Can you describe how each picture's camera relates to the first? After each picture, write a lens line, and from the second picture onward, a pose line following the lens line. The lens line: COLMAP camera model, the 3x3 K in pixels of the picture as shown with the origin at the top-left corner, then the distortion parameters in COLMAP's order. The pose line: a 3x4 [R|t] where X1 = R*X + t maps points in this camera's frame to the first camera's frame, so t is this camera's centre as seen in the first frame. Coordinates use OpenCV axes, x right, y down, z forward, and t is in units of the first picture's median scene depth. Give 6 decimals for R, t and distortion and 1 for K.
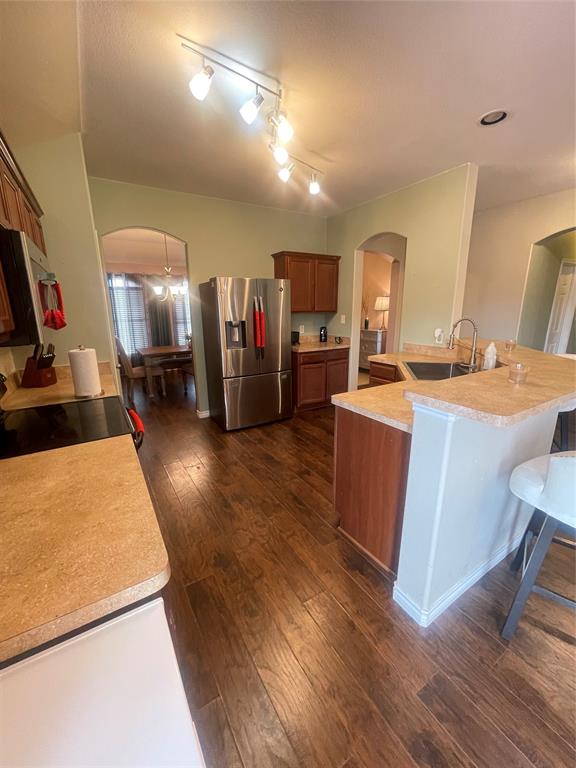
lens RADIAL K [[314.4, 0, 285.5], [0, 314.4, 383.6], [0, 0, 1]] dist [0.000750, 0.000150]
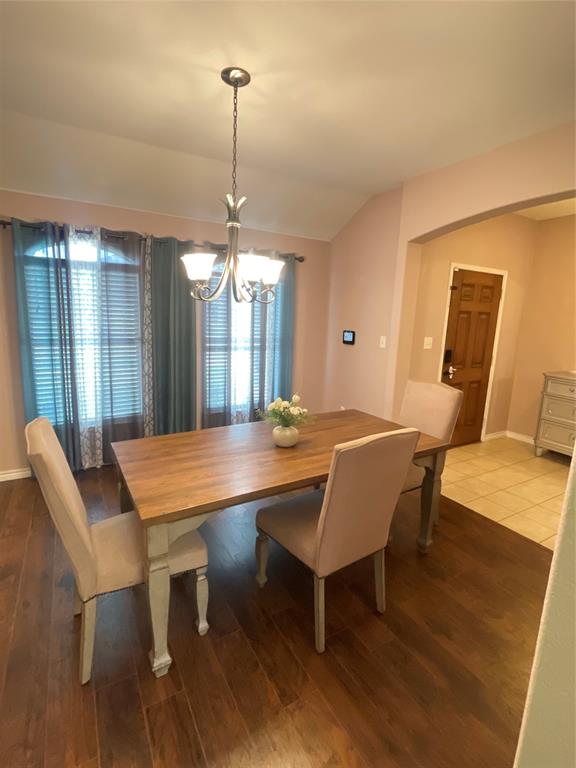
lens RADIAL K [[364.2, 0, 287.8], [0, 364.2, 384.9], [0, 0, 1]] dist [-0.016965, -0.000684]
pose [[0.999193, 0.039394, -0.007883, -0.246921], [-0.039862, 0.996588, -0.072279, -0.118683], [0.005008, 0.072535, 0.997353, 0.528215]]
